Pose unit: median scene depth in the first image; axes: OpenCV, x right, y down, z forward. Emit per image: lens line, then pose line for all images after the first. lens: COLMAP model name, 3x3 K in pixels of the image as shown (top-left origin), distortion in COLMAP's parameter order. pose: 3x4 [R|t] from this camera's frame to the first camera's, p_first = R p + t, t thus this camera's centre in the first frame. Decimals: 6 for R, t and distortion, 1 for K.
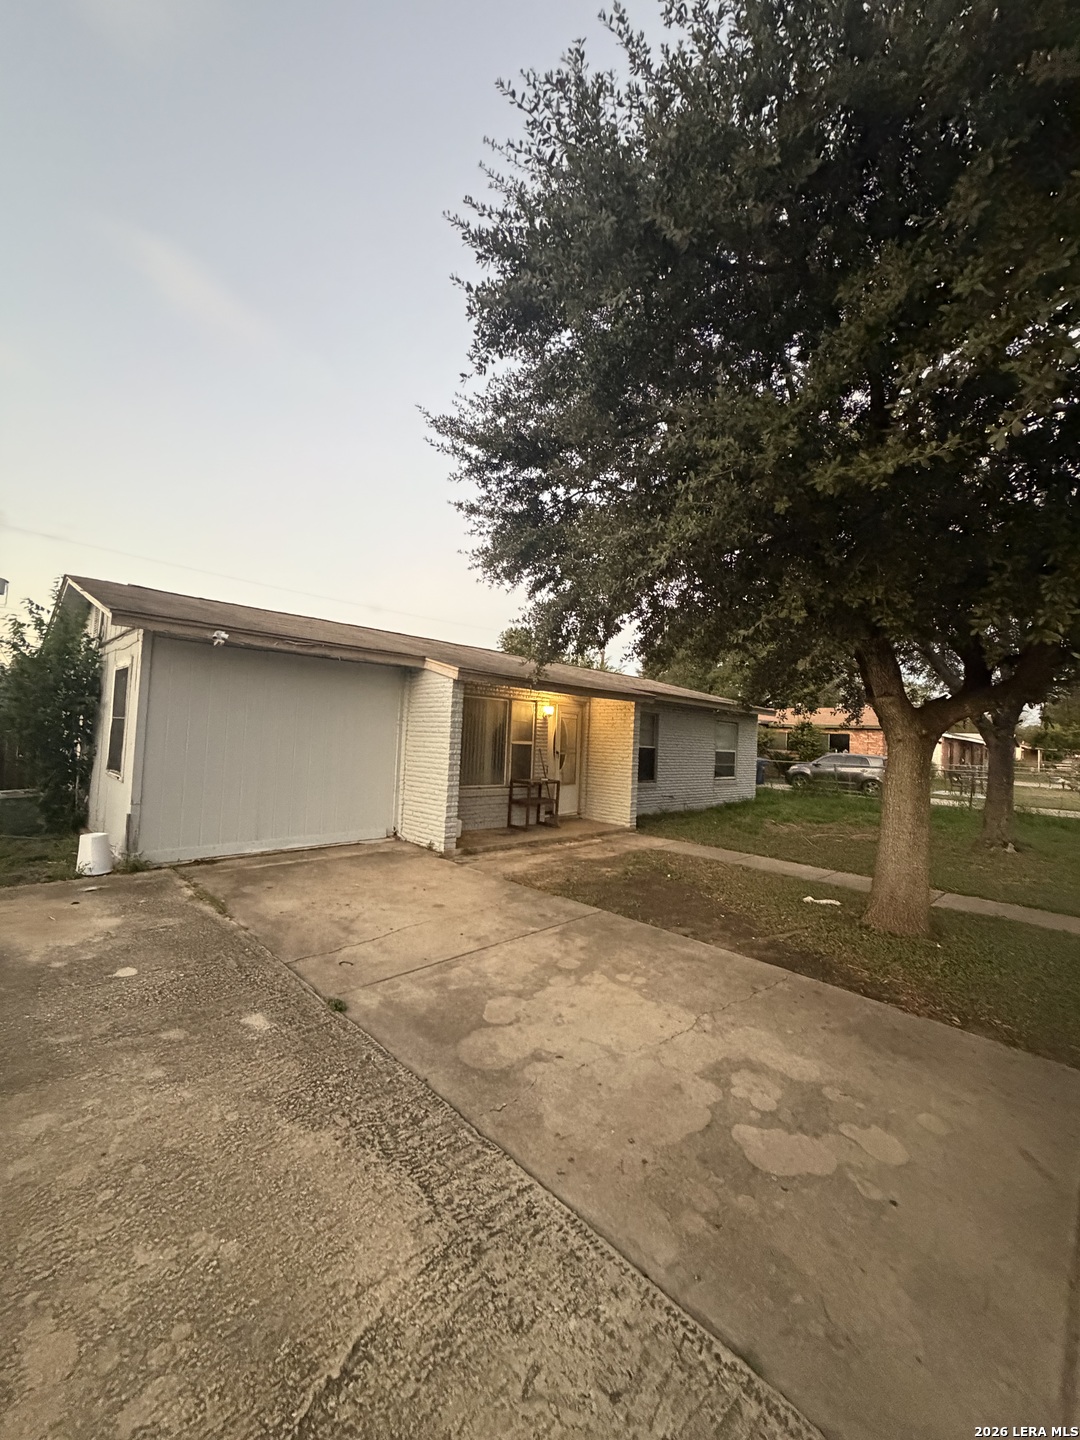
lens RADIAL K [[577.2, 0, 541.3], [0, 577.2, 719.9], [0, 0, 1]] dist [-0.002022, -0.000034]
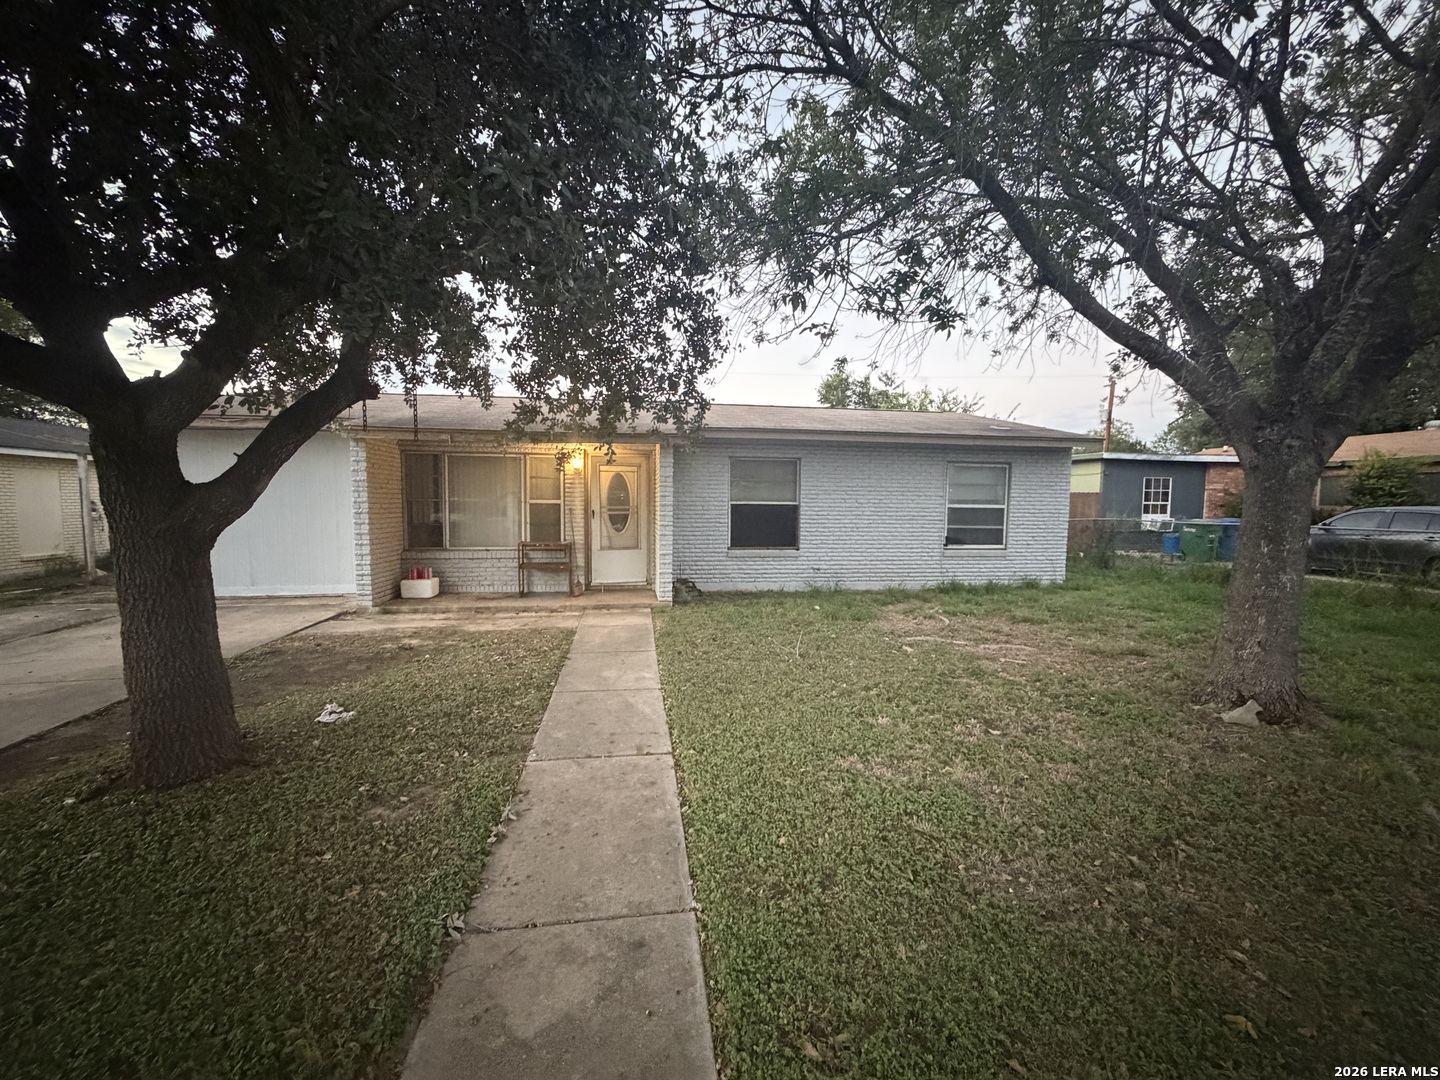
lens RADIAL K [[577.2, 0, 713.2], [0, 577.2, 546.5], [0, 0, 1]] dist [-0.002022, -0.000034]
pose [[0.803015, 0.006680, -0.595922, 0.728200], [0.048058, 0.995955, 0.075923, 0.054545], [0.594018, -0.089606, 0.799446, 0.432569]]
